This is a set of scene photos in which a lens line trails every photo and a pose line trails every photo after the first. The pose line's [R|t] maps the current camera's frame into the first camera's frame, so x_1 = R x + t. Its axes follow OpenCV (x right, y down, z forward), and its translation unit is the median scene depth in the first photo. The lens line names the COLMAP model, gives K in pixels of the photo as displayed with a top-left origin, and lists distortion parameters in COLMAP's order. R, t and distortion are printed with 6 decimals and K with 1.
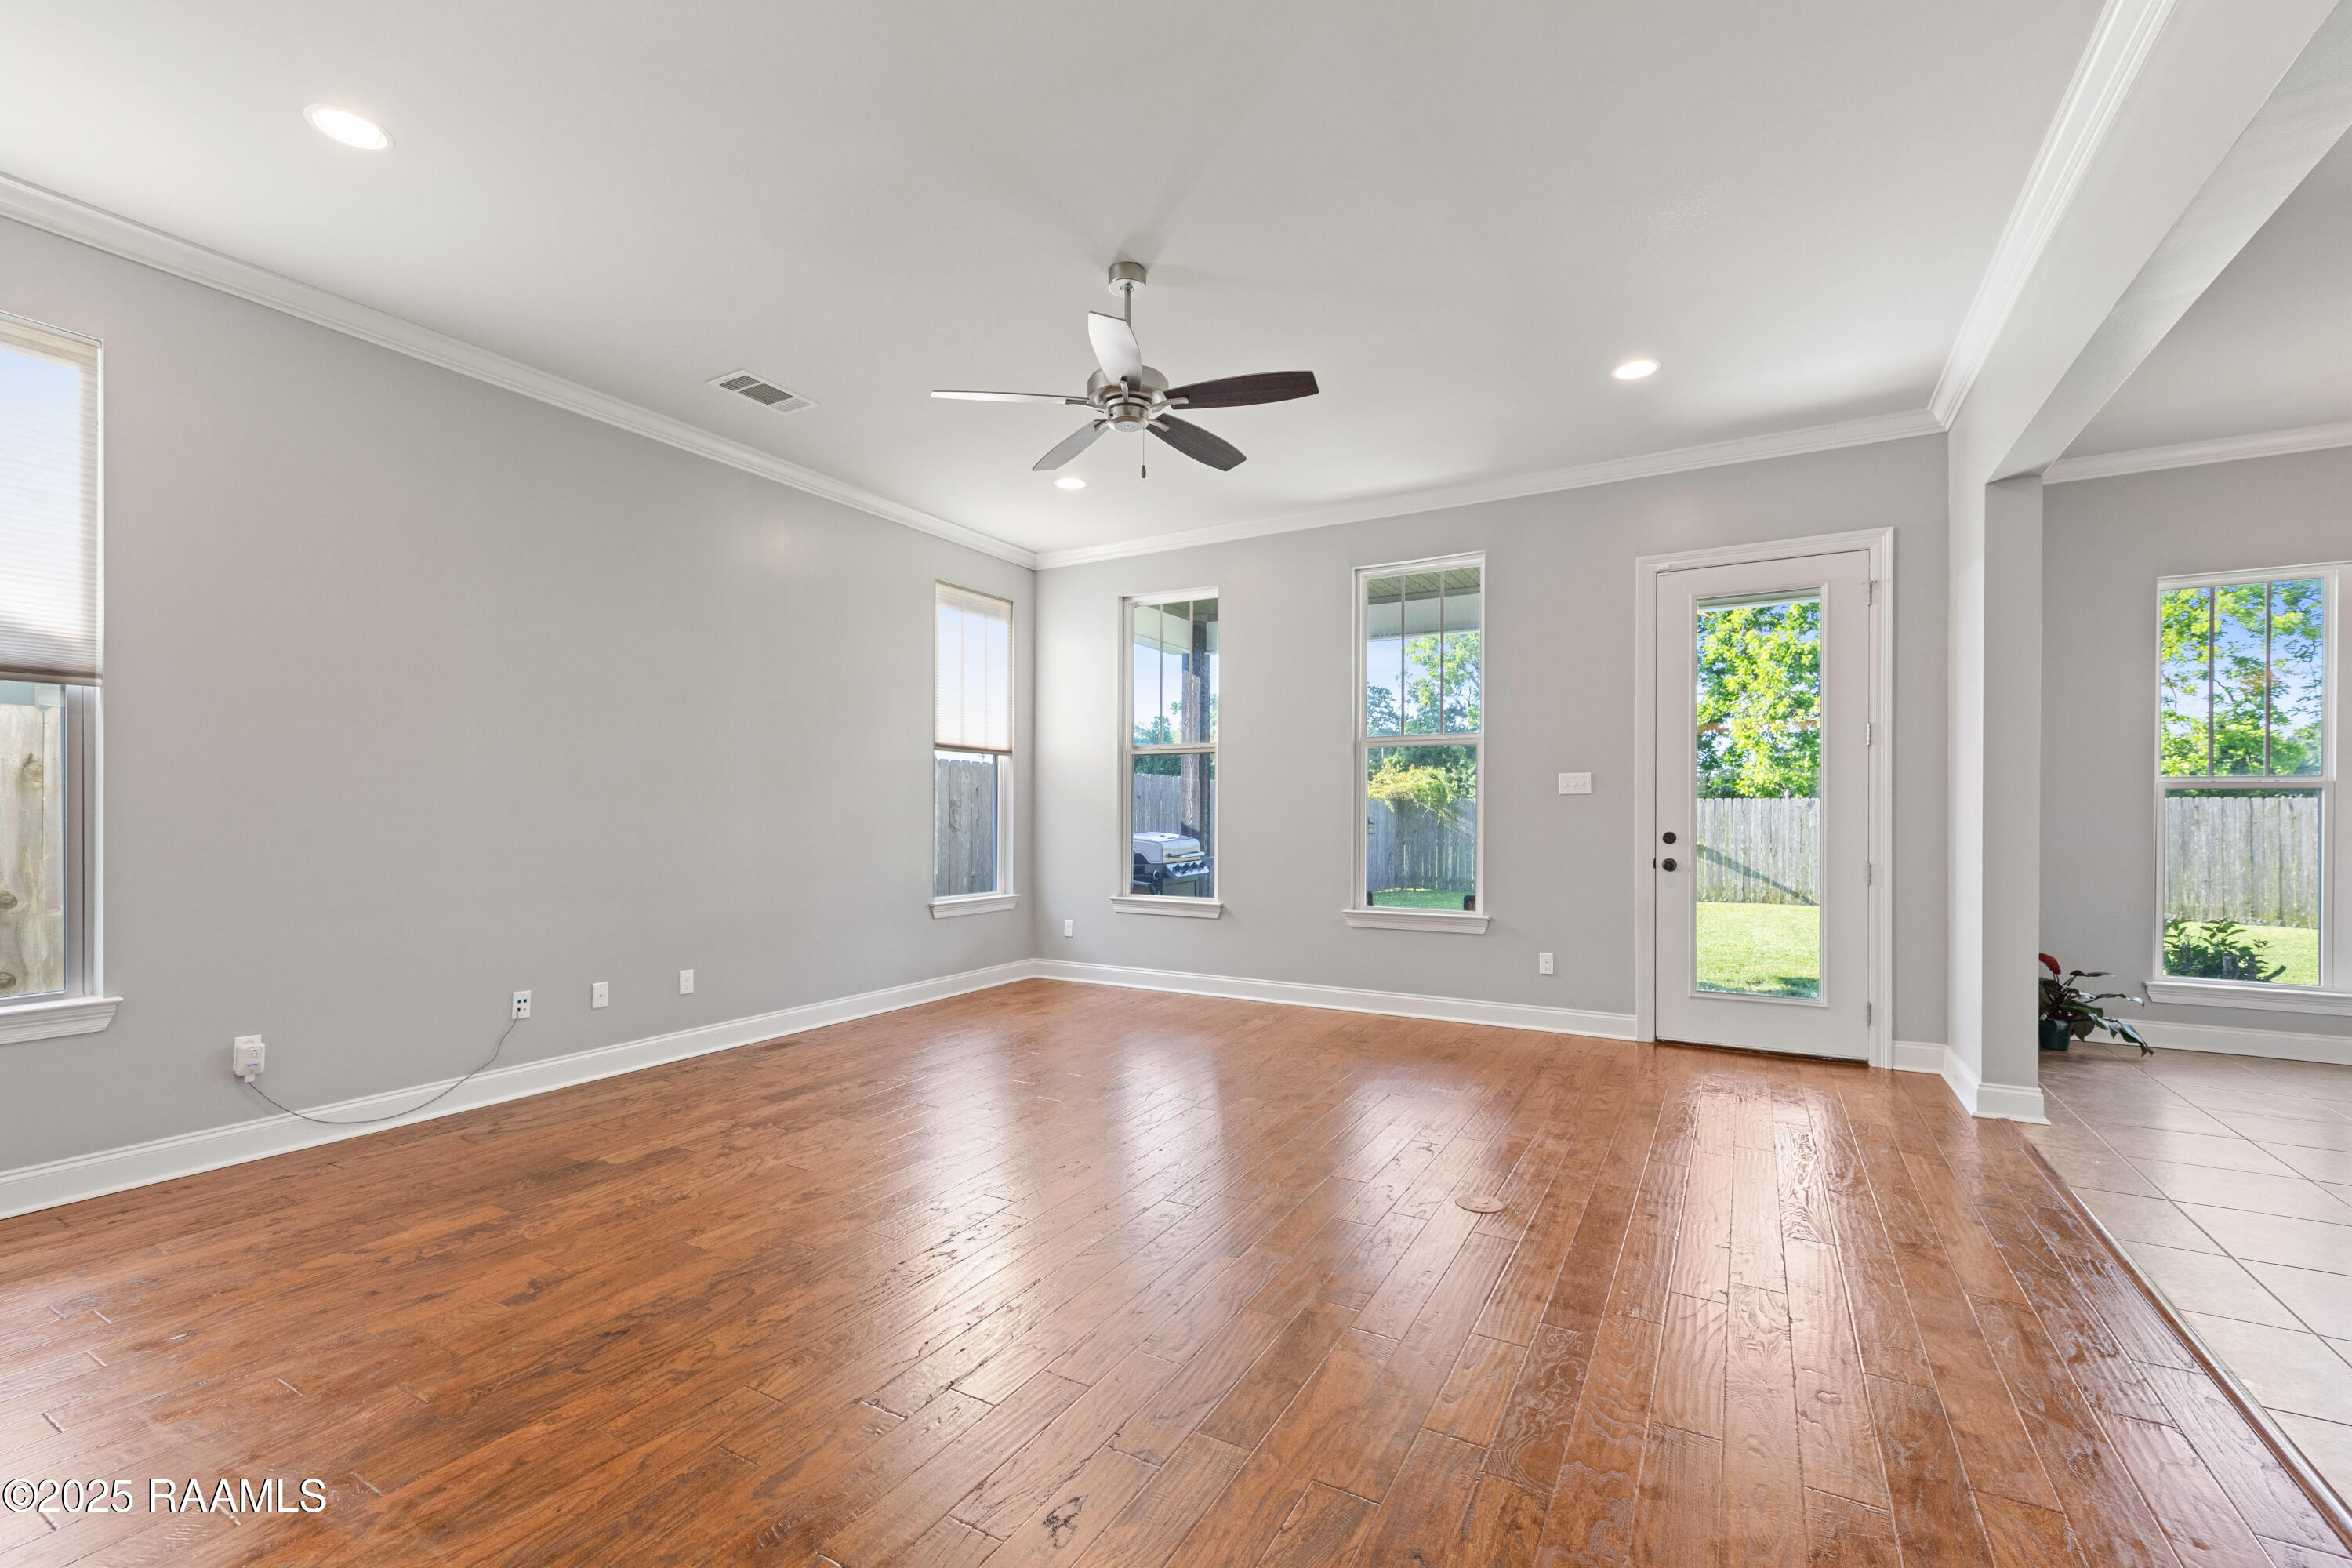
lens RADIAL K [[987.9, 0, 1178.6], [0, 987.9, 804.1], [0, 0, 1]] dist [-0.002203, -0.000343]
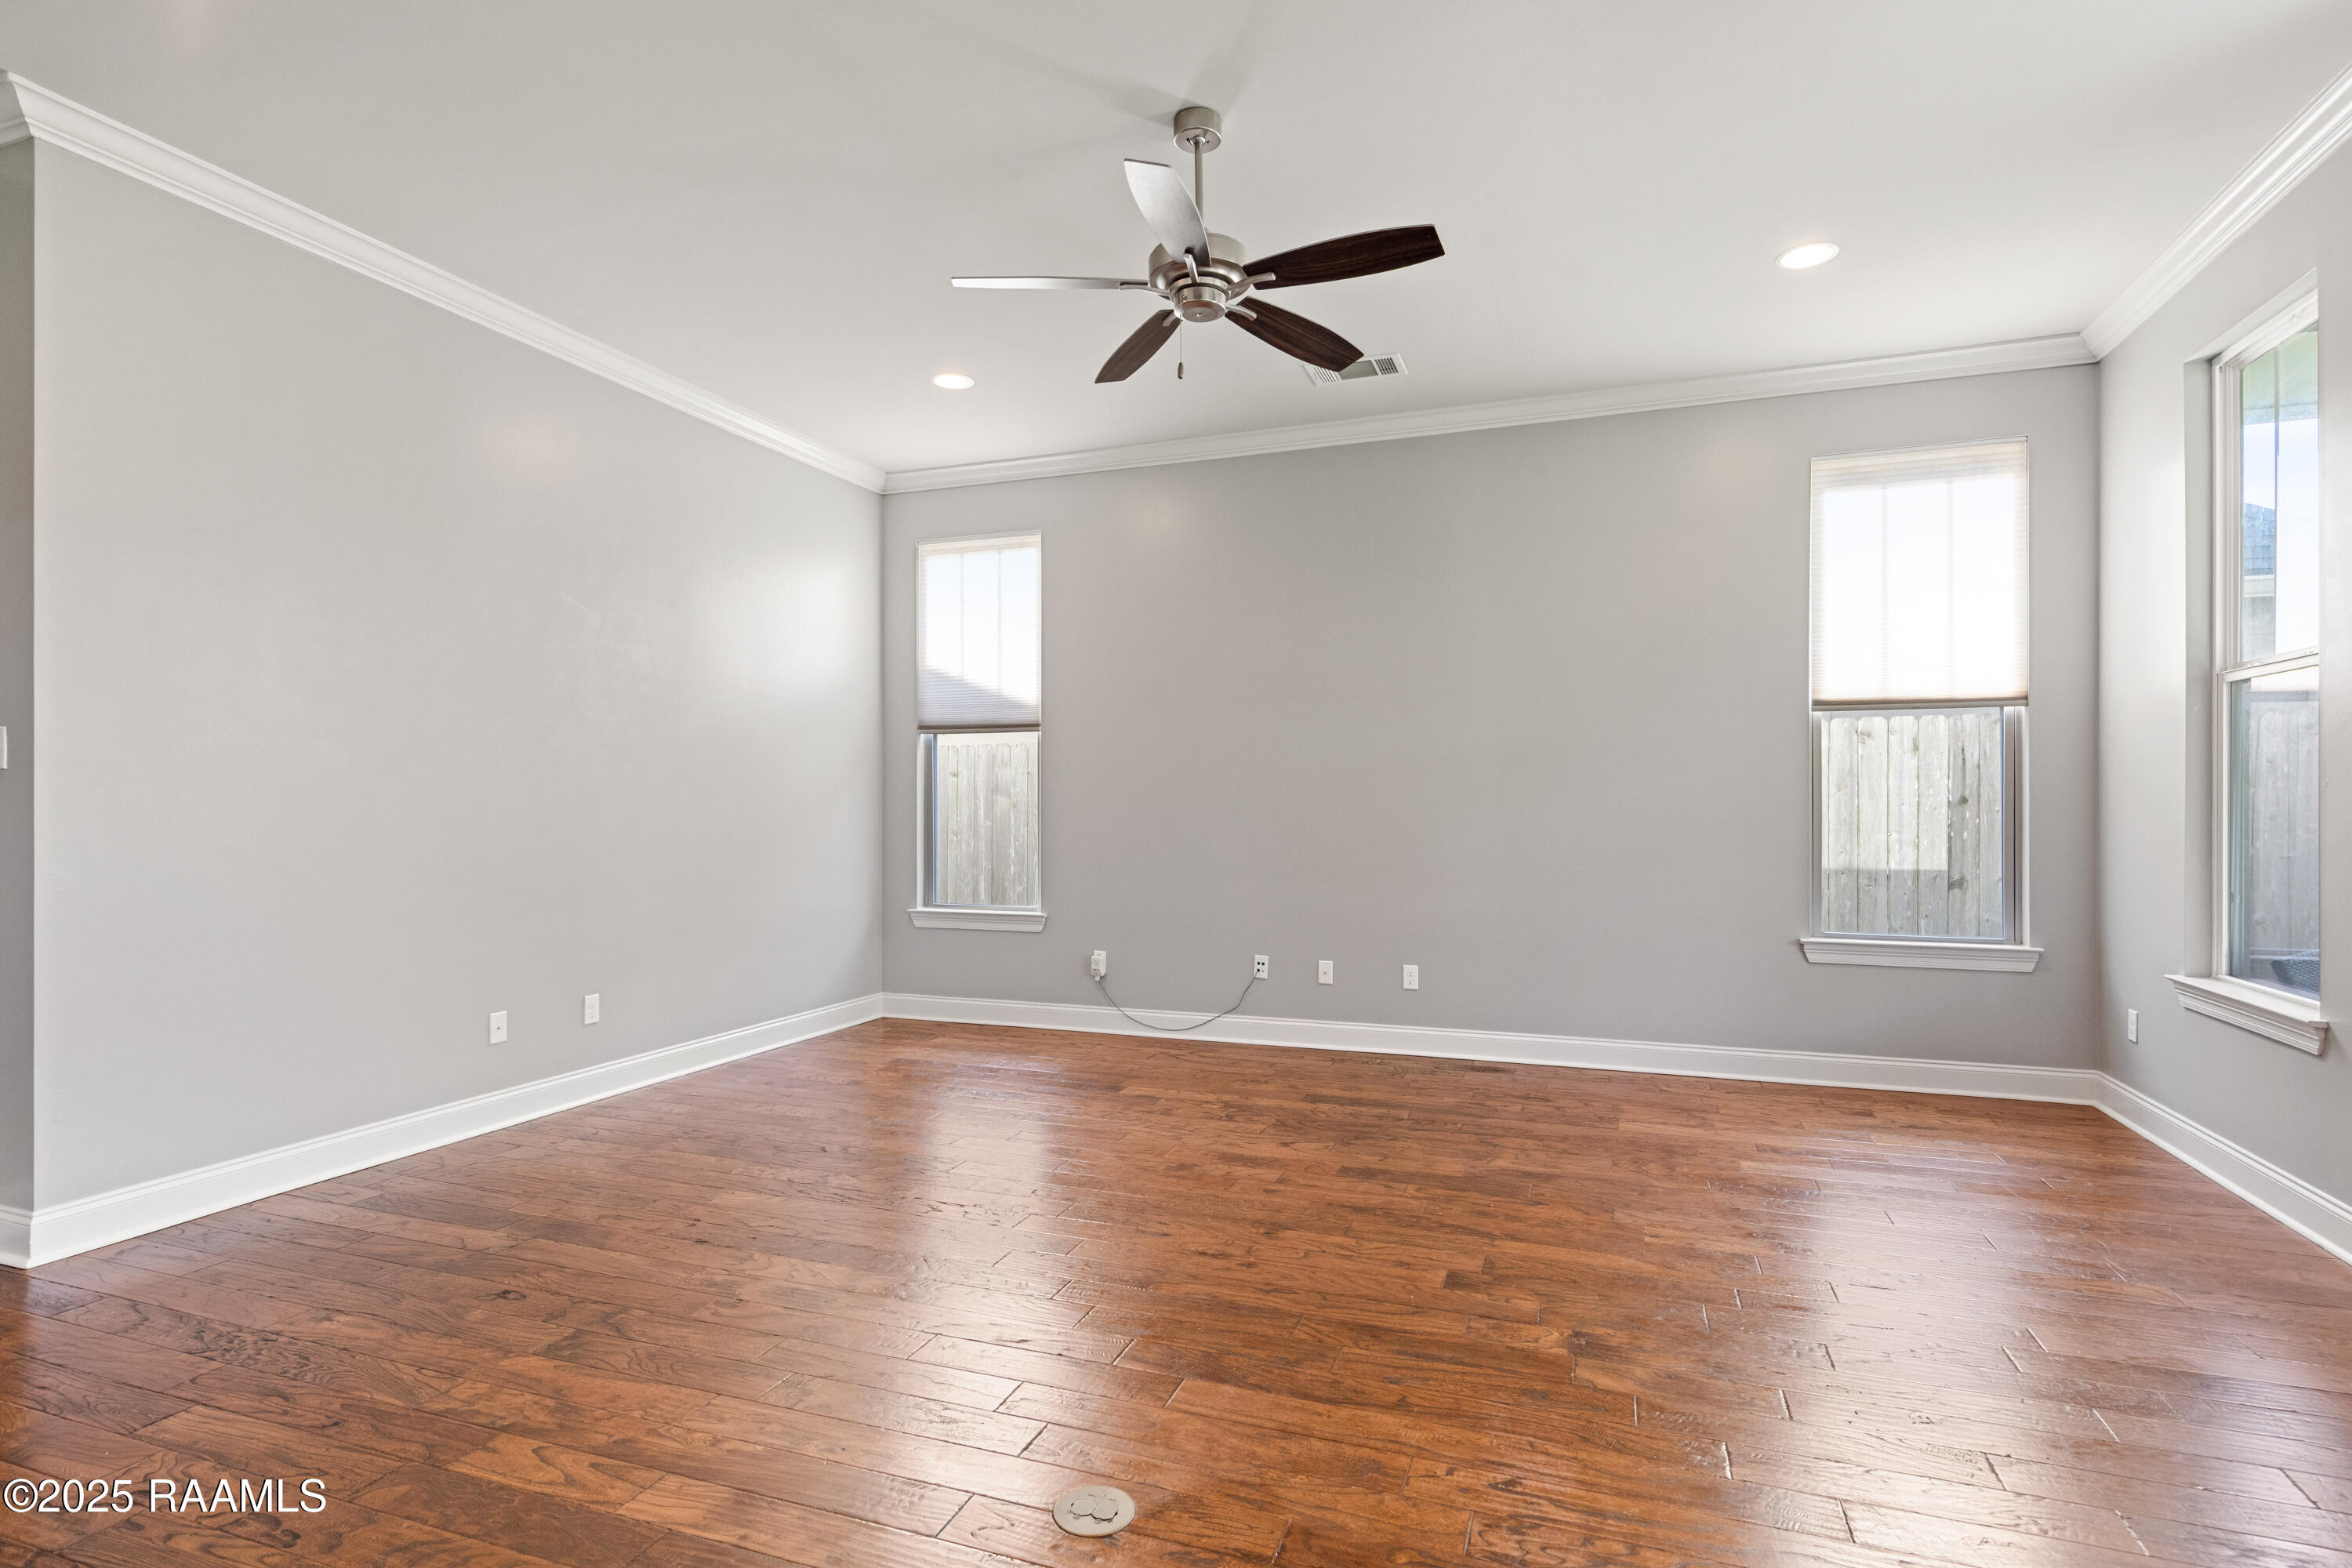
lens RADIAL K [[1156.6, 0, 1185.5], [0, 1156.6, 799.4], [0, 0, 1]] dist [-0.004216, -0.000082]
pose [[0.174183, -0.003475, -0.984707, 0.513514], [0.007705, 0.999968, -0.002166, 0.004206], [0.984683, -0.007210, 0.174205, 0.506886]]
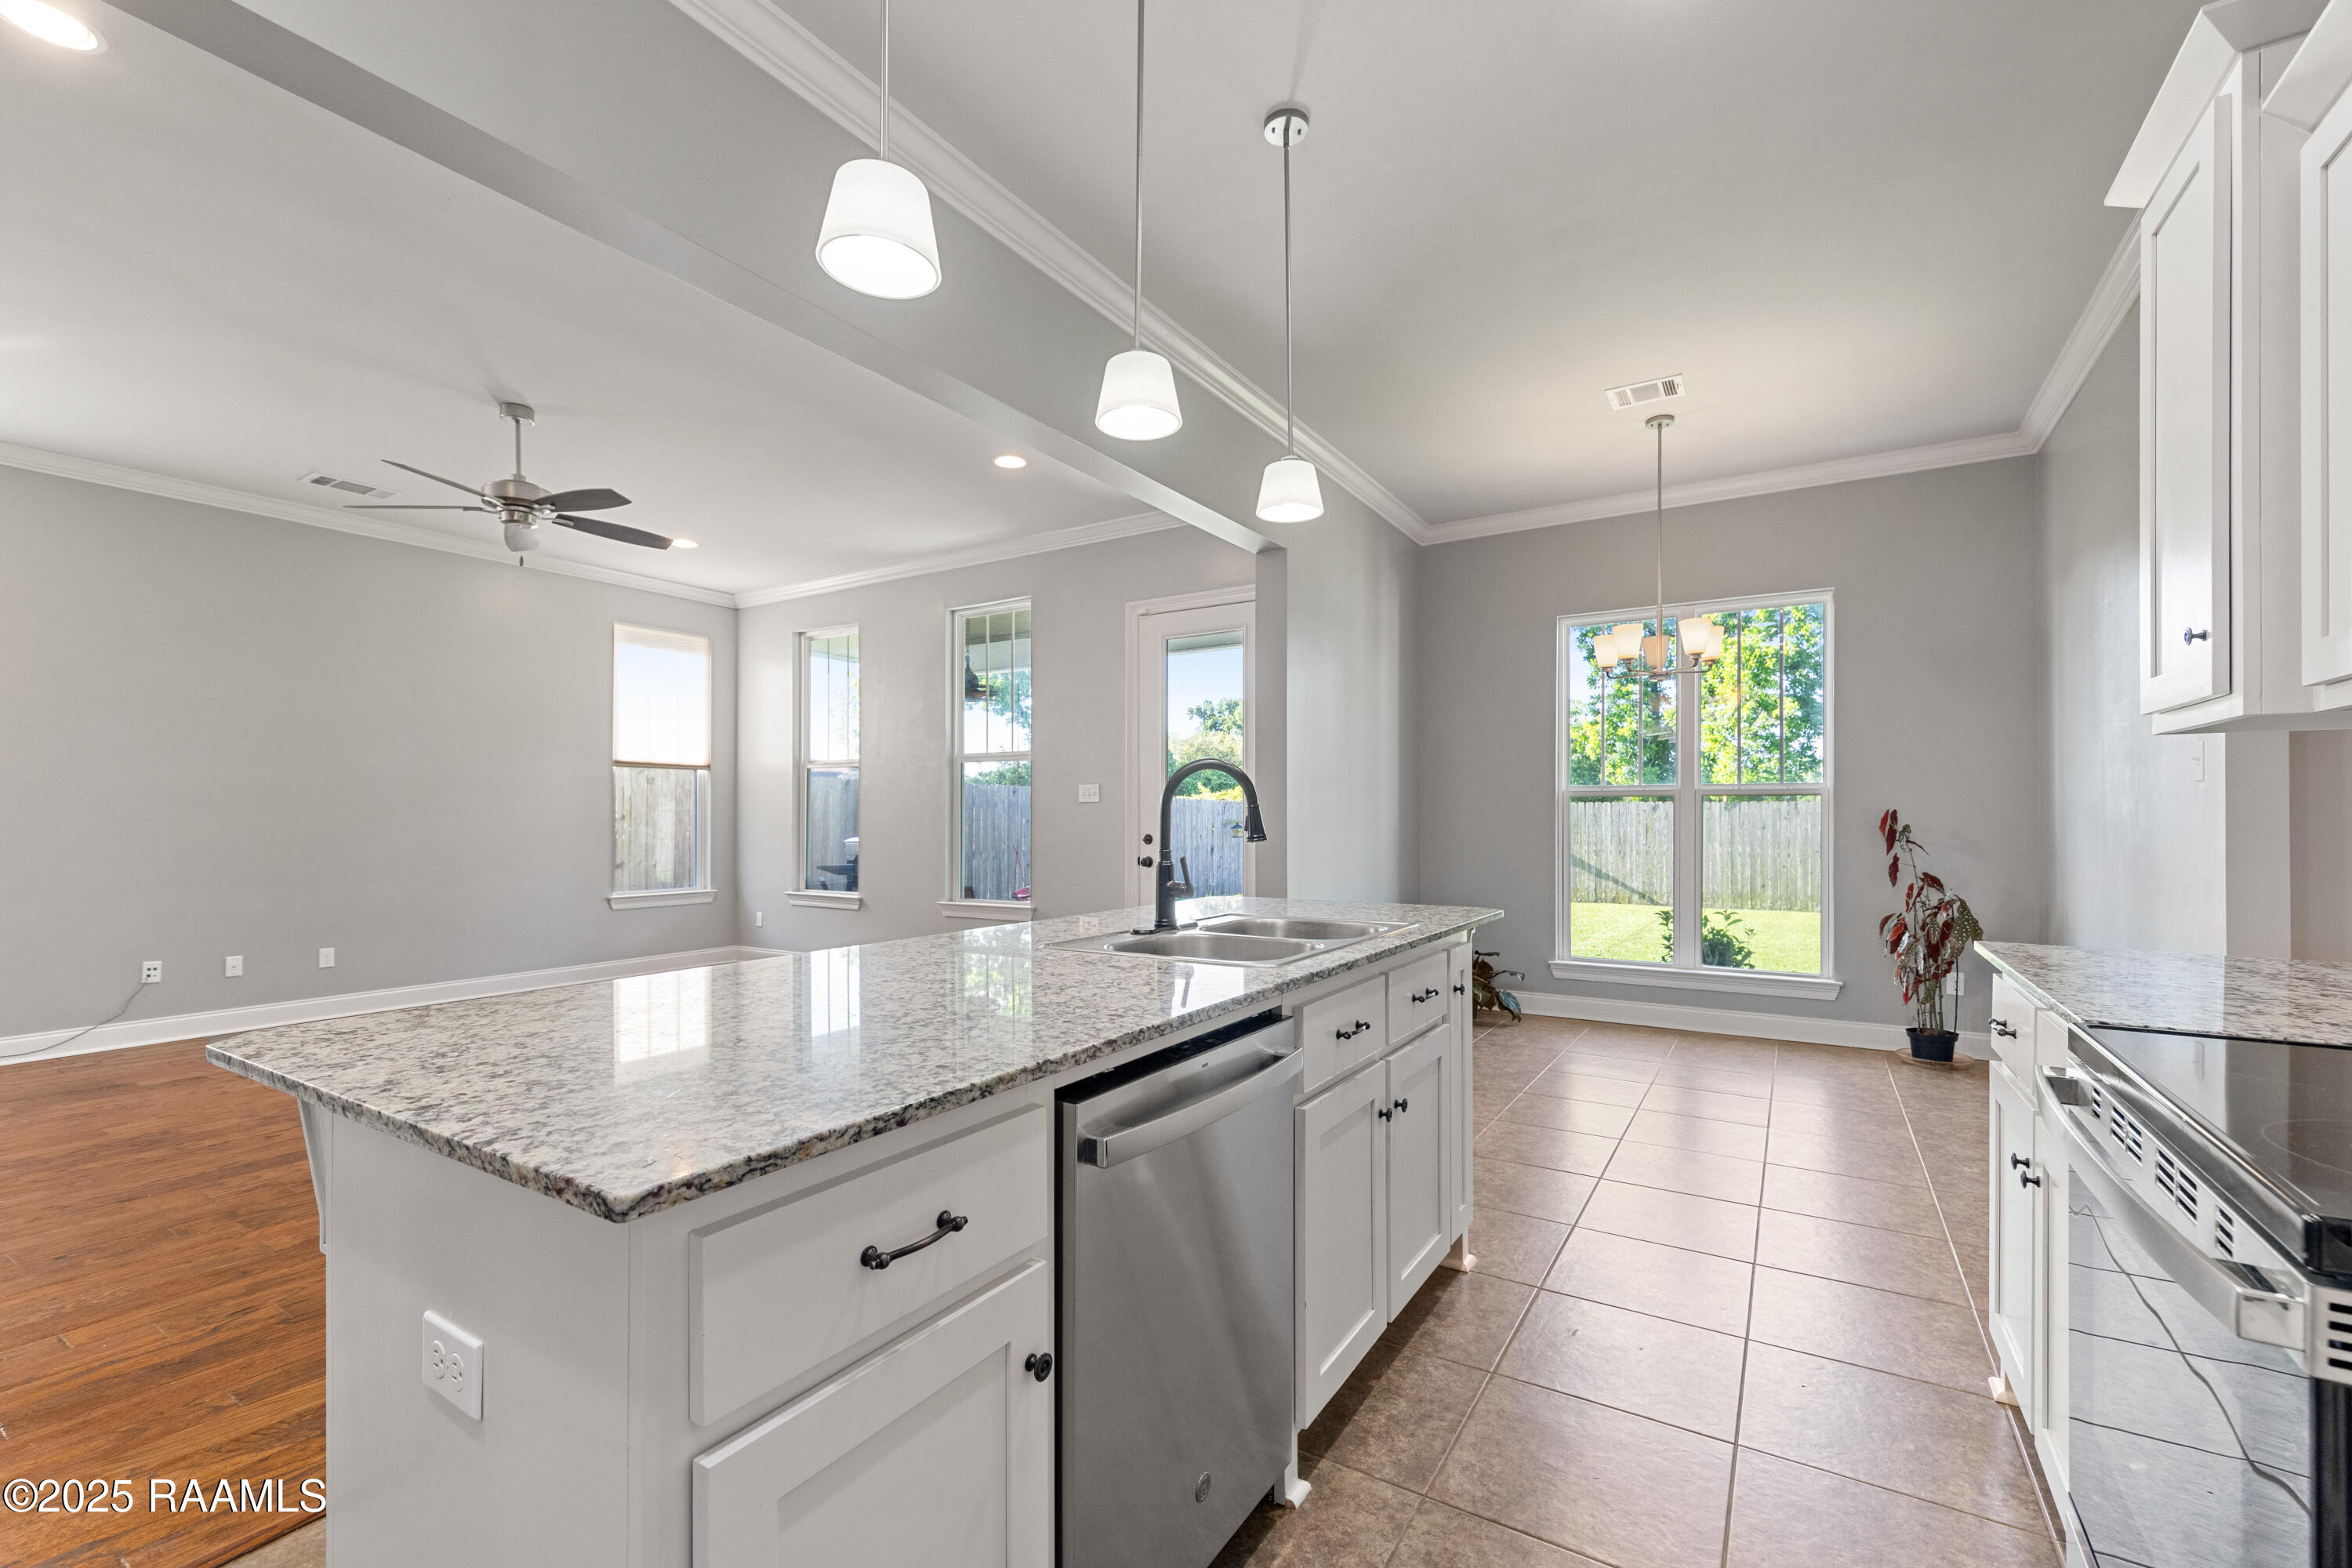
lens RADIAL K [[990.3, 0, 1176.3], [0, 990.3, 809.0], [0, 0, 1]] dist [0.004533, 0.000215]
pose [[0.999363, -0.003745, -0.035501, 0.530272], [0.003735, 0.999993, -0.000360, -0.001290], [0.035502, 0.000227, 0.999370, -0.179010]]
